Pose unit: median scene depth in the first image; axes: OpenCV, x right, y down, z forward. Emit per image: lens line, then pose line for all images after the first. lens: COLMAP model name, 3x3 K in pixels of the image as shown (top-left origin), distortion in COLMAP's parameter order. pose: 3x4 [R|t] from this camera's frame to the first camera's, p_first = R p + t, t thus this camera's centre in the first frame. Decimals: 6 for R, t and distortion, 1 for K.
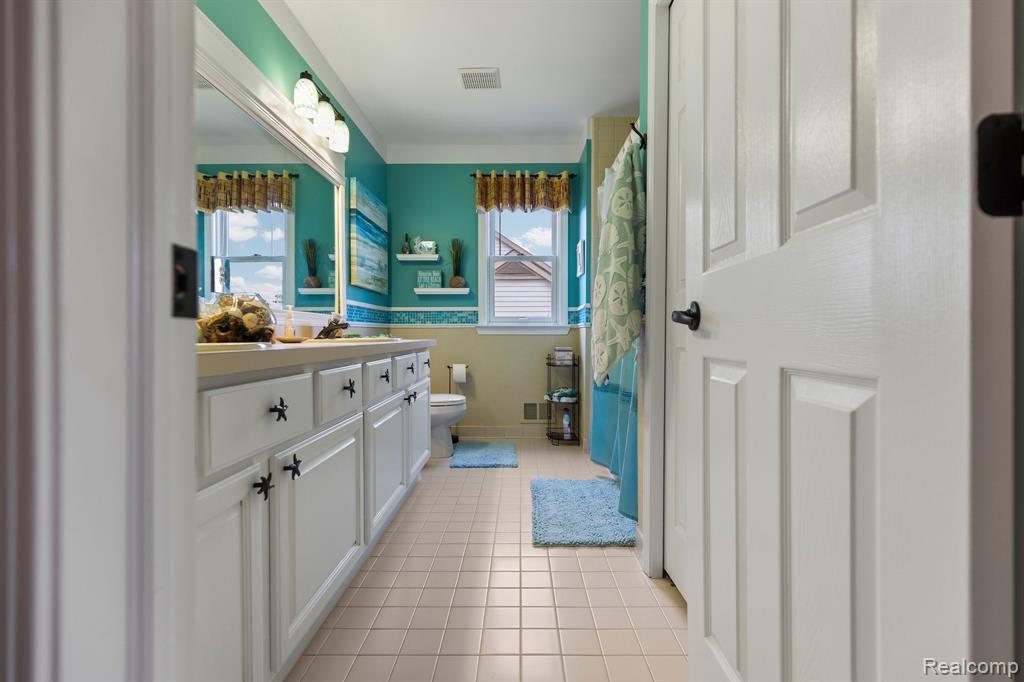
lens RADIAL K [[456.7, 0, 520.4], [0, 456.7, 336.8], [0, 0, 1]] dist [0.003379, -0.000160]
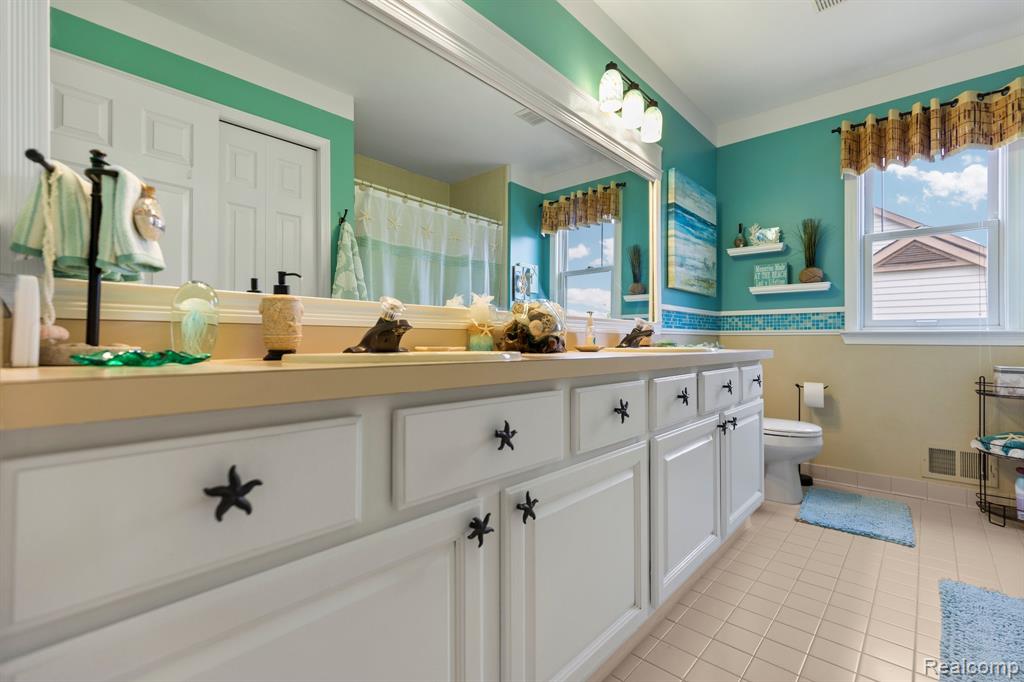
lens RADIAL K [[456.7, 0, 520.4], [0, 456.7, 336.8], [0, 0, 1]] dist [0.003379, -0.000160]
pose [[0.745813, -0.001853, -0.666153, 0.009877], [-0.009690, 0.999860, -0.013630, -0.001536], [0.666085, 0.016621, 0.745690, 0.113295]]
